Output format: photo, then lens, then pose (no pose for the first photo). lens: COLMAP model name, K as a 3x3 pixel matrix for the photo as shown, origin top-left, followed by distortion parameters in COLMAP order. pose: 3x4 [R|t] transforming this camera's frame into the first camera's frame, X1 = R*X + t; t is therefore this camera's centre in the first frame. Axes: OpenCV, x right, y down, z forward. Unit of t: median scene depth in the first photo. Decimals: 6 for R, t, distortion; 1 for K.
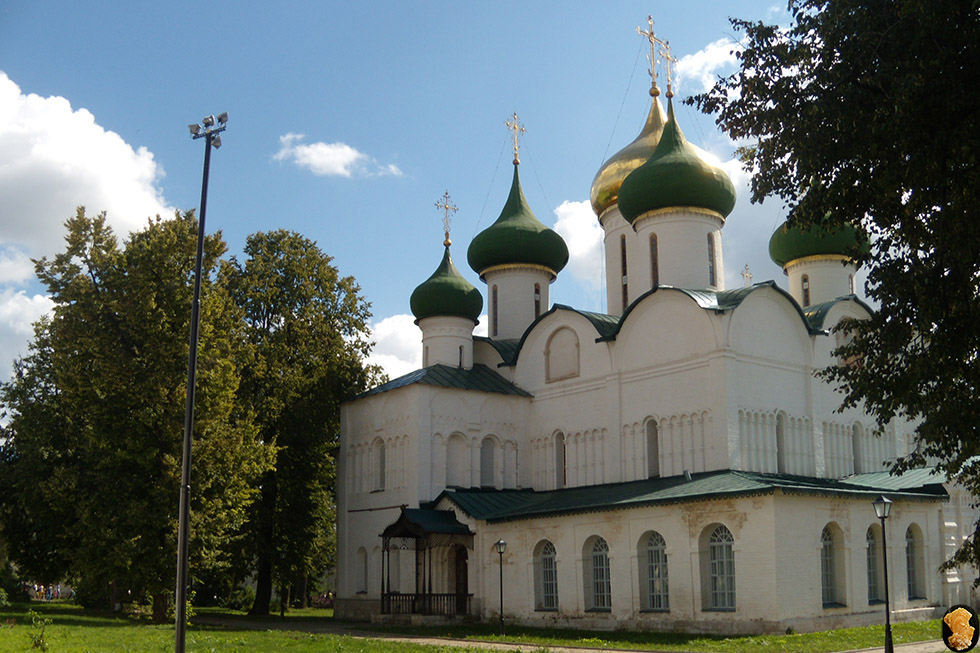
lens RADIAL K [[1050.0, 0, 490.0], [0, 1050.0, 326.5], [0, 0, 1]] dist [-0.237190, 0.174211]
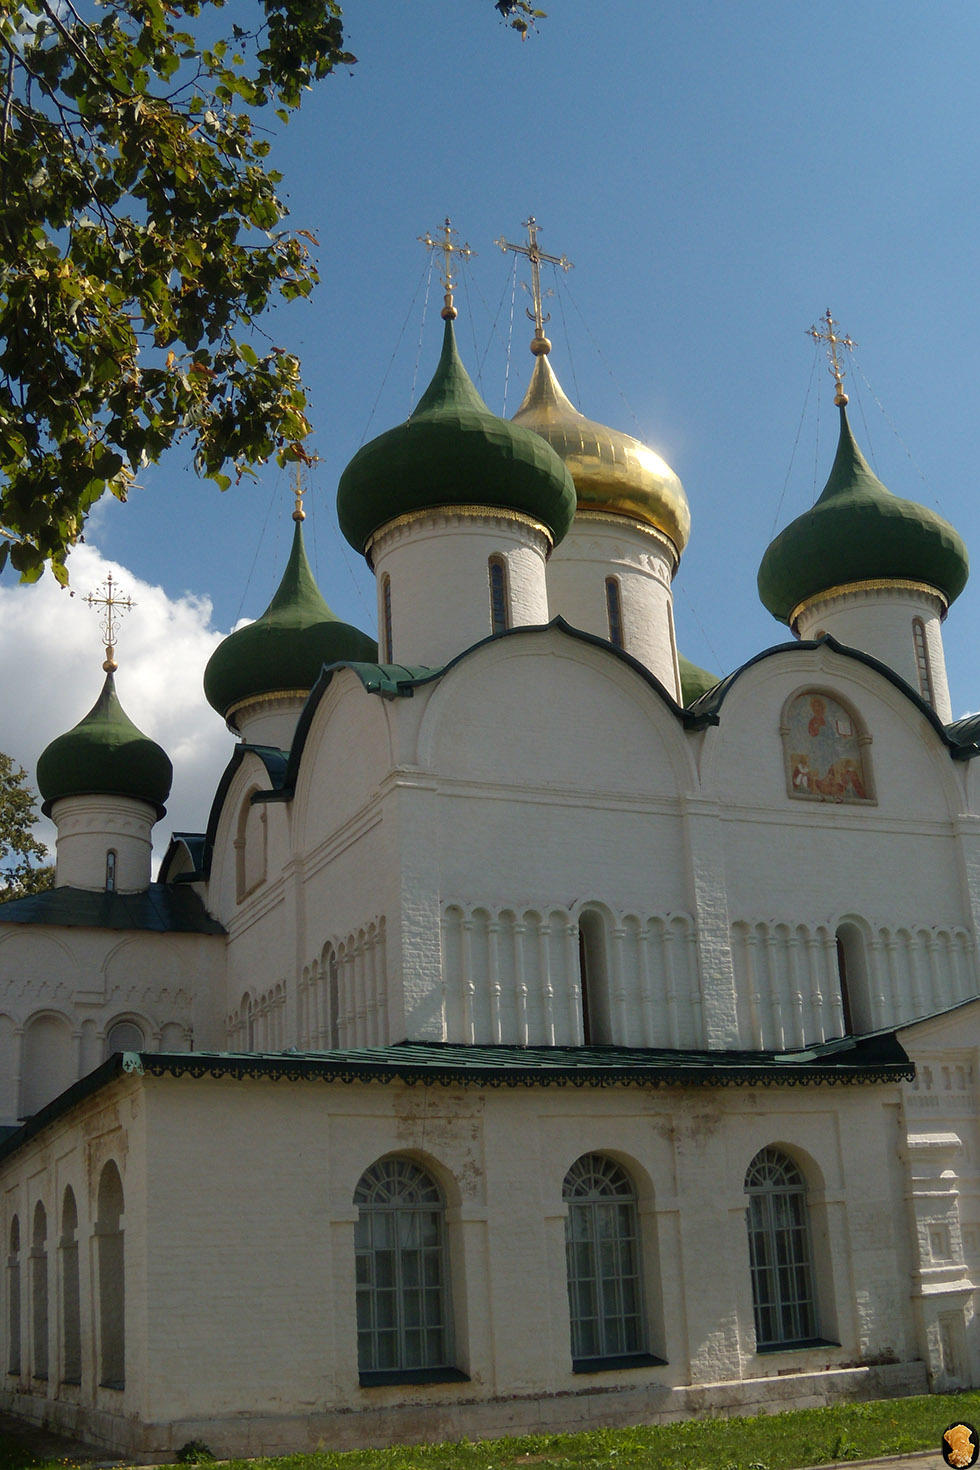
lens RADIAL K [[1575.0, 0, 488.7], [0, 1575.0, 661.8], [0, 0, 1]] dist [-0.237190, 0.174211]
pose [[0.969224, -0.133911, -0.206572, 0.383315], [0.100532, 0.981256, -0.164411, 0.084956], [0.224716, 0.138584, 0.964519, 0.331084]]
